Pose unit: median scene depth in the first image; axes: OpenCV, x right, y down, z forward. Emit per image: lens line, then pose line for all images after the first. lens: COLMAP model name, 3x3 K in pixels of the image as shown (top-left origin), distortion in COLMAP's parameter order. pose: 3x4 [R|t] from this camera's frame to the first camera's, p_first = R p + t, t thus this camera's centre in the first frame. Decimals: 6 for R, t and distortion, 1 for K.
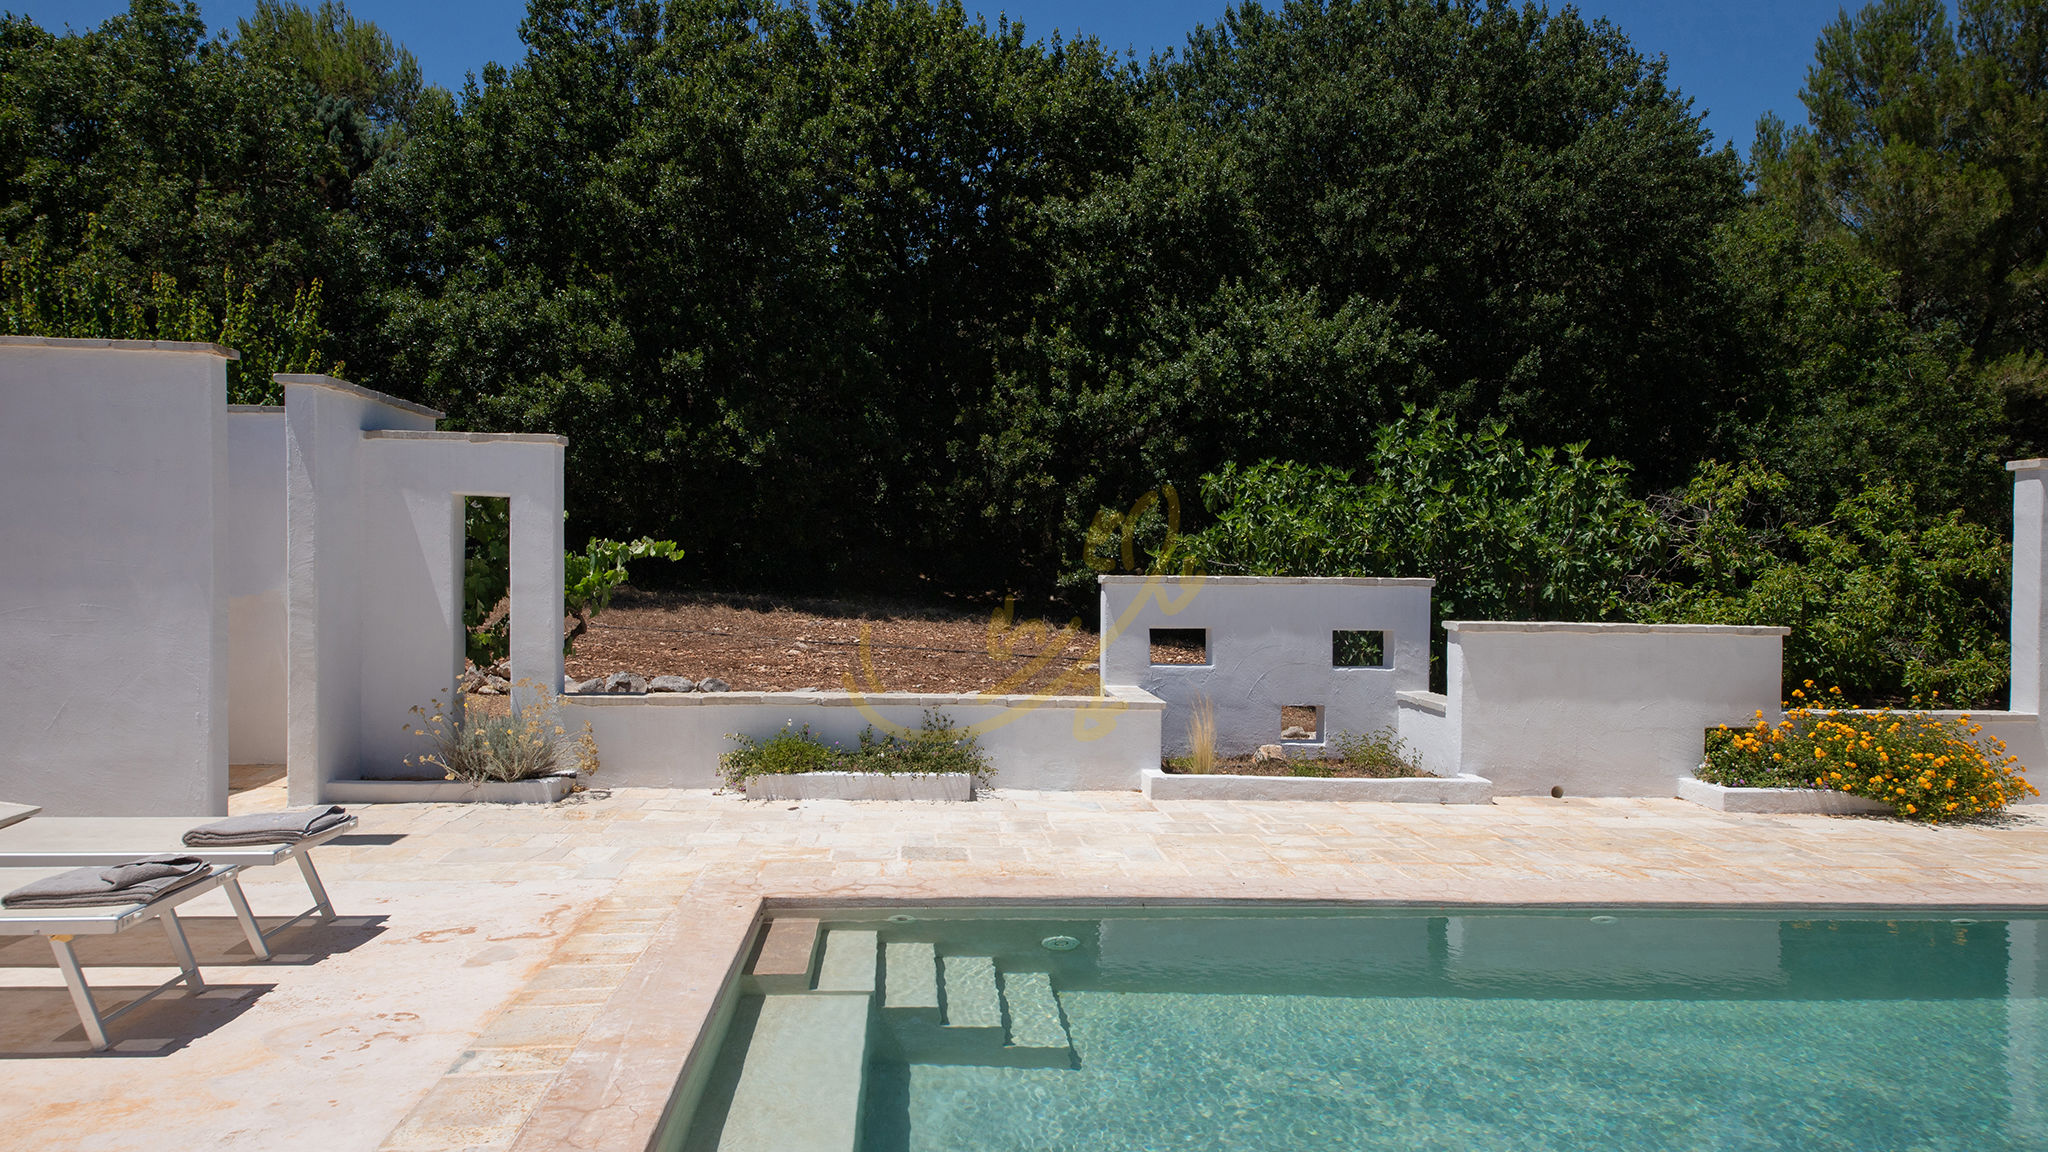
lens RADIAL K [[1298.6, 0, 1001.0], [0, 1298.6, 577.9], [0, 0, 1]] dist [0.088999, -0.047918]
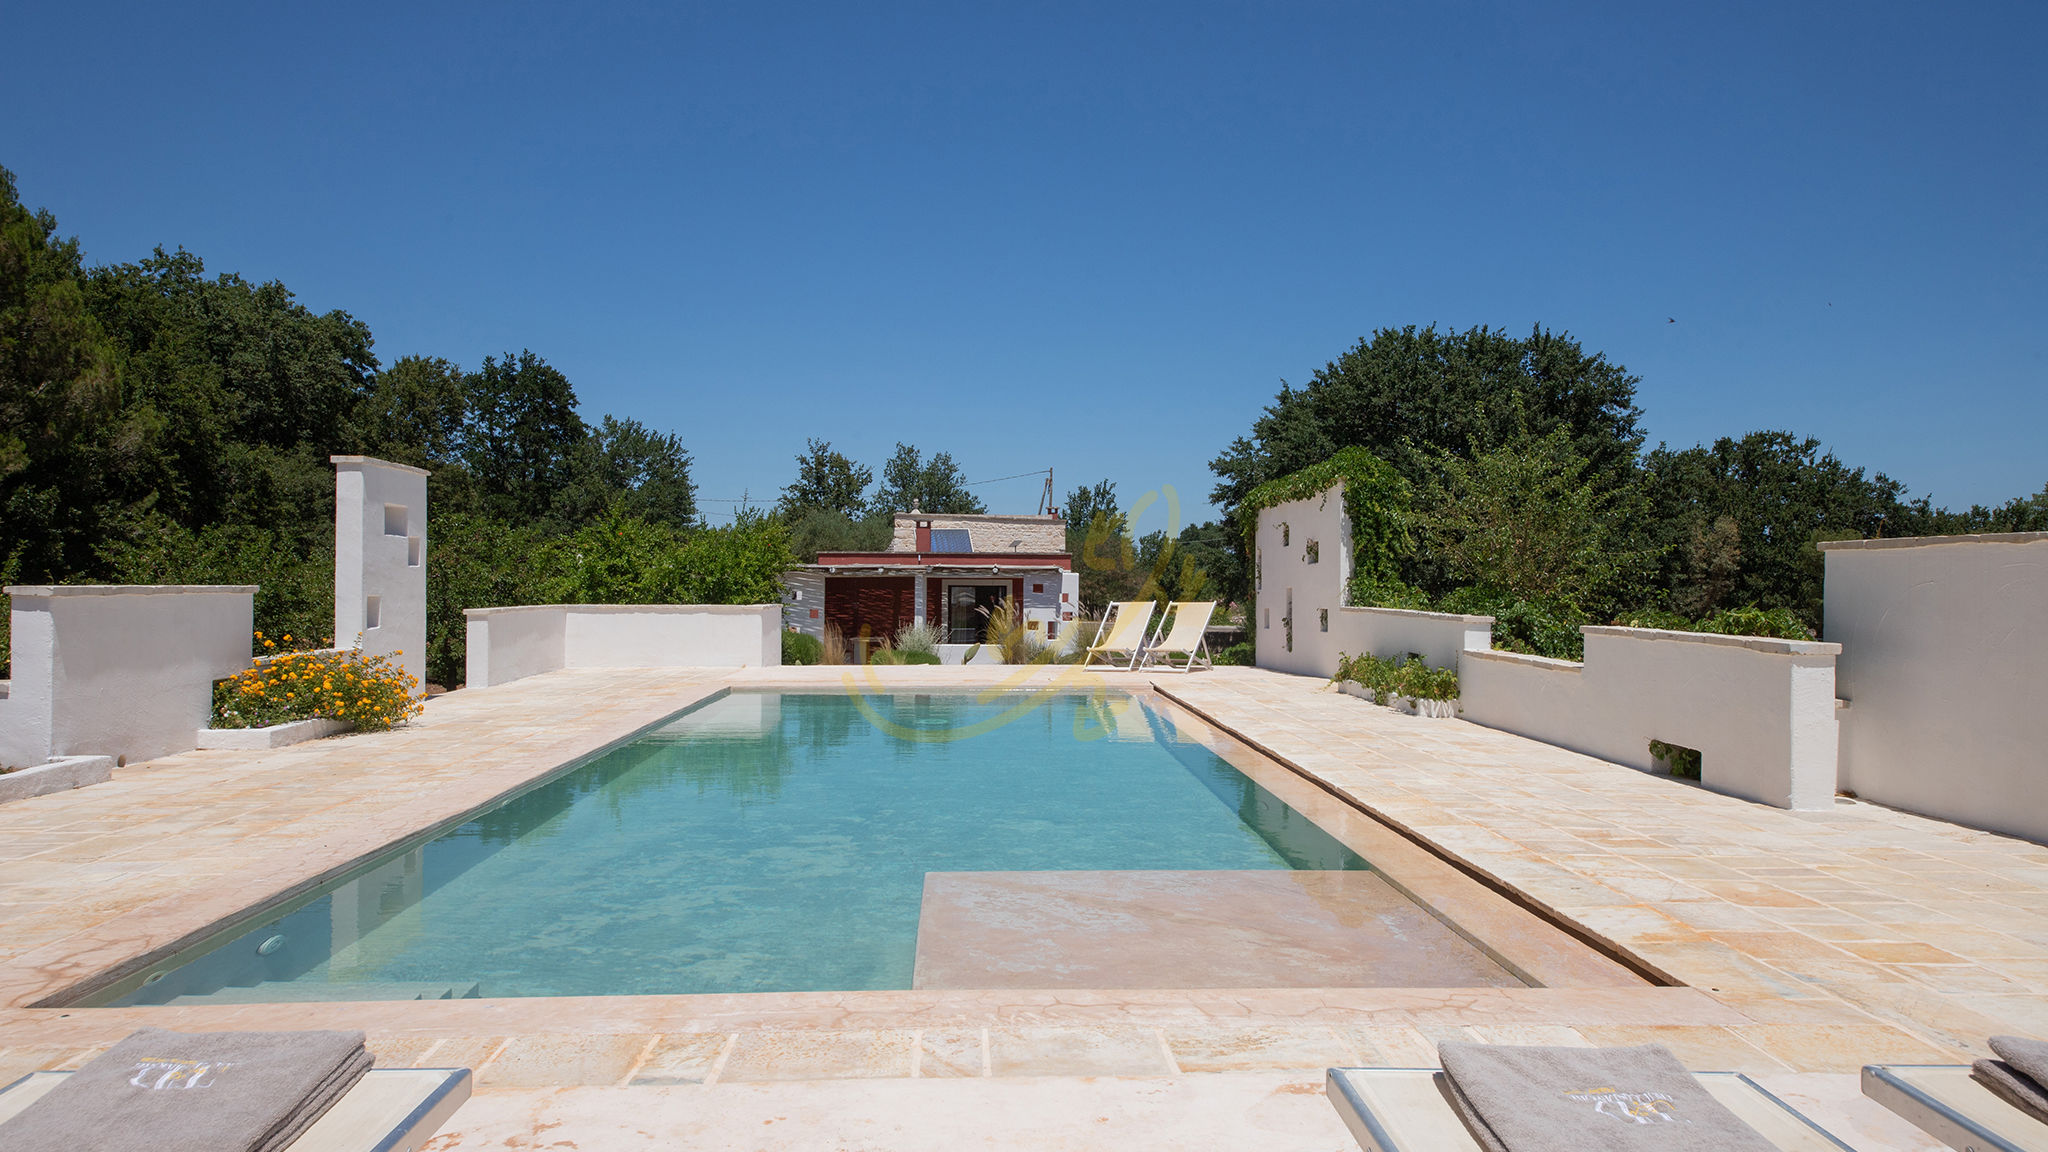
lens RADIAL K [[1298.6, 0, 1001.0], [0, 1298.6, 577.9], [0, 0, 1]] dist [0.088999, -0.047918]
pose [[0.020848, -0.005782, 0.999766, -1.043686], [0.002080, 0.999981, 0.005740, 0.051537], [-0.999780, 0.001960, 0.020860, 0.686970]]
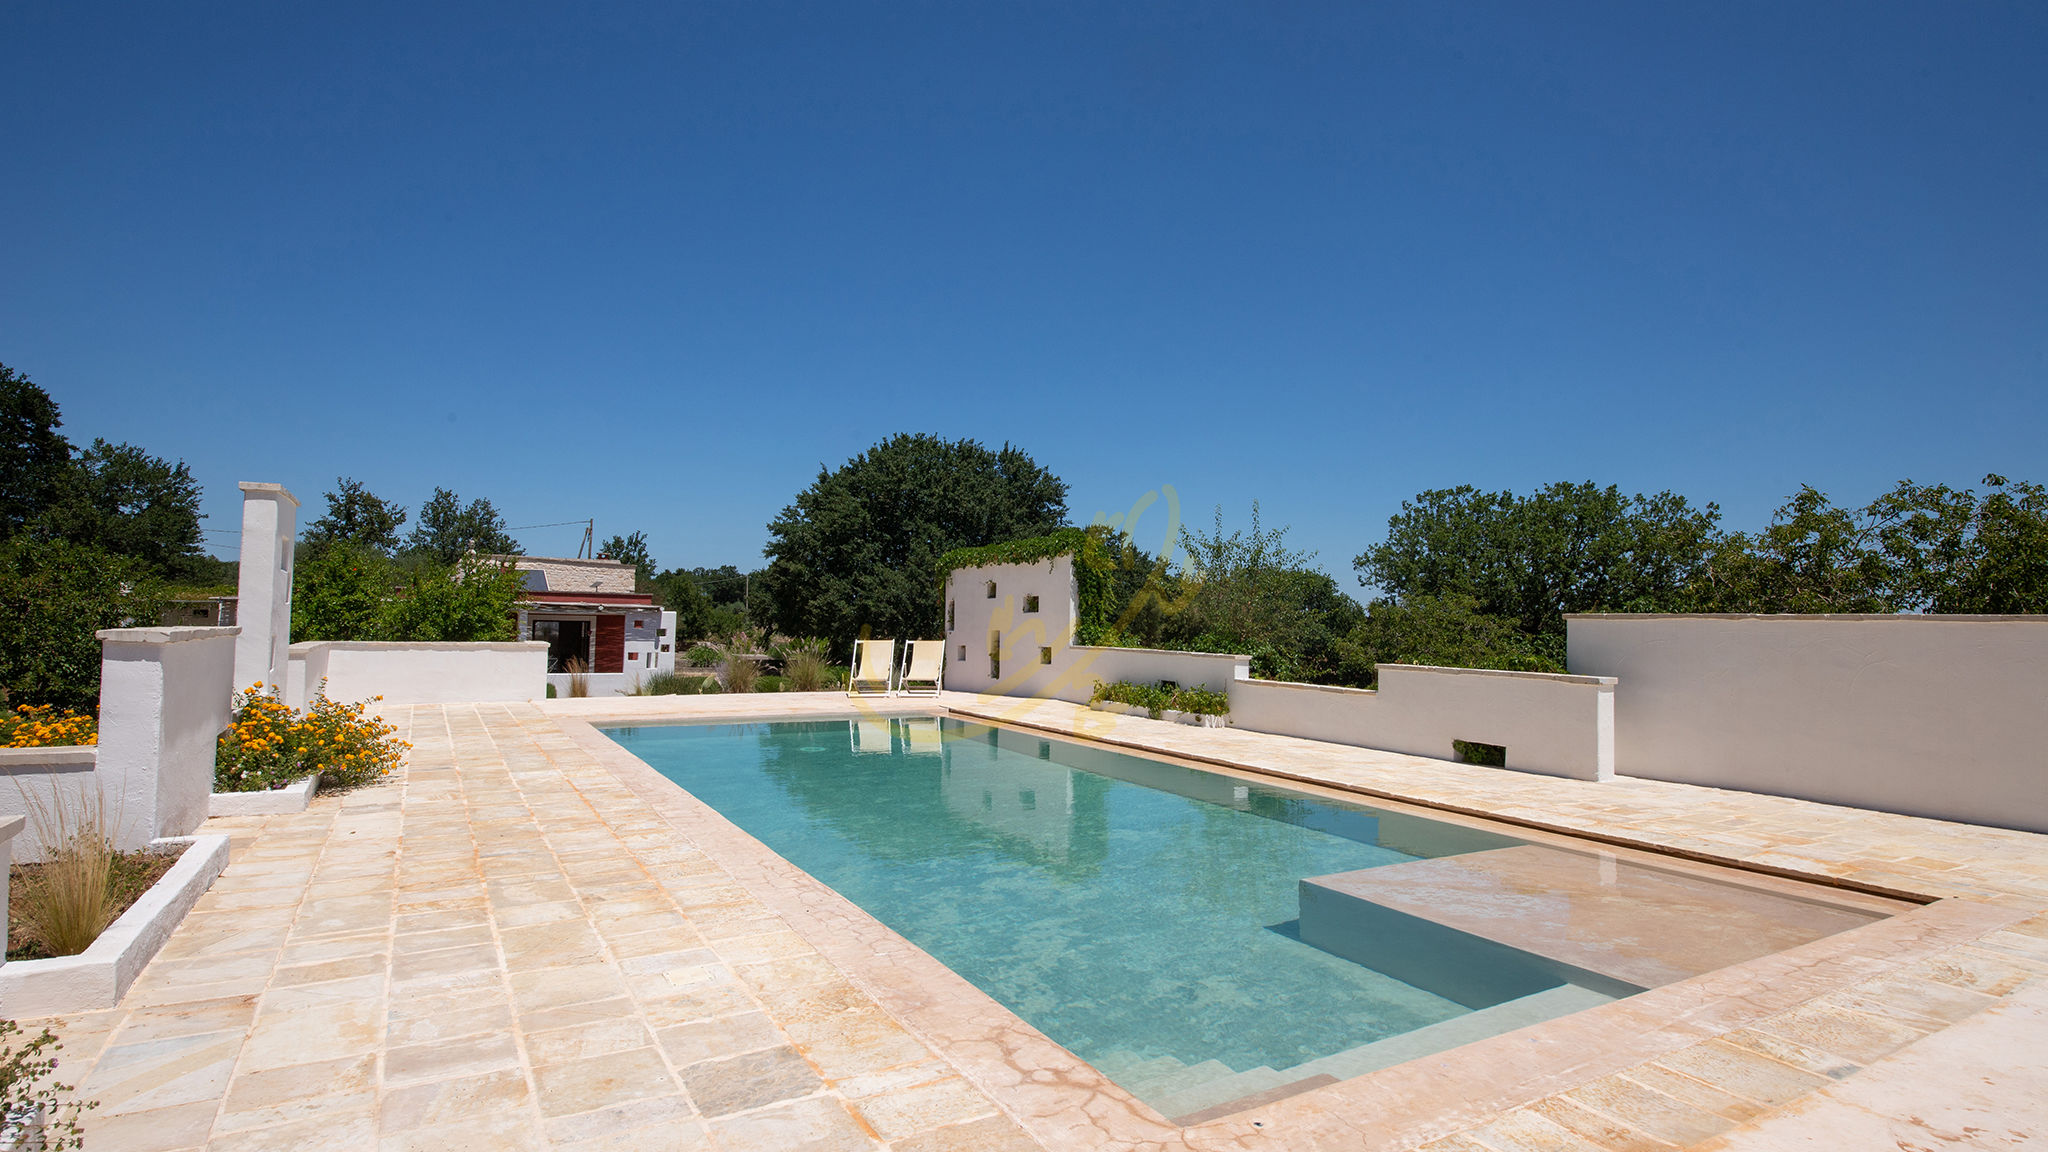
lens RADIAL K [[1010.5, 0, 1024.0], [0, 1010.5, 576.0], [0, 0, 1]] dist [0.041097, -0.034713]
pose [[-0.446746, 0.025403, 0.894300, -0.713414], [-0.016605, 0.999189, -0.036678, 0.035154], [-0.894507, -0.031235, -0.445962, 1.648342]]
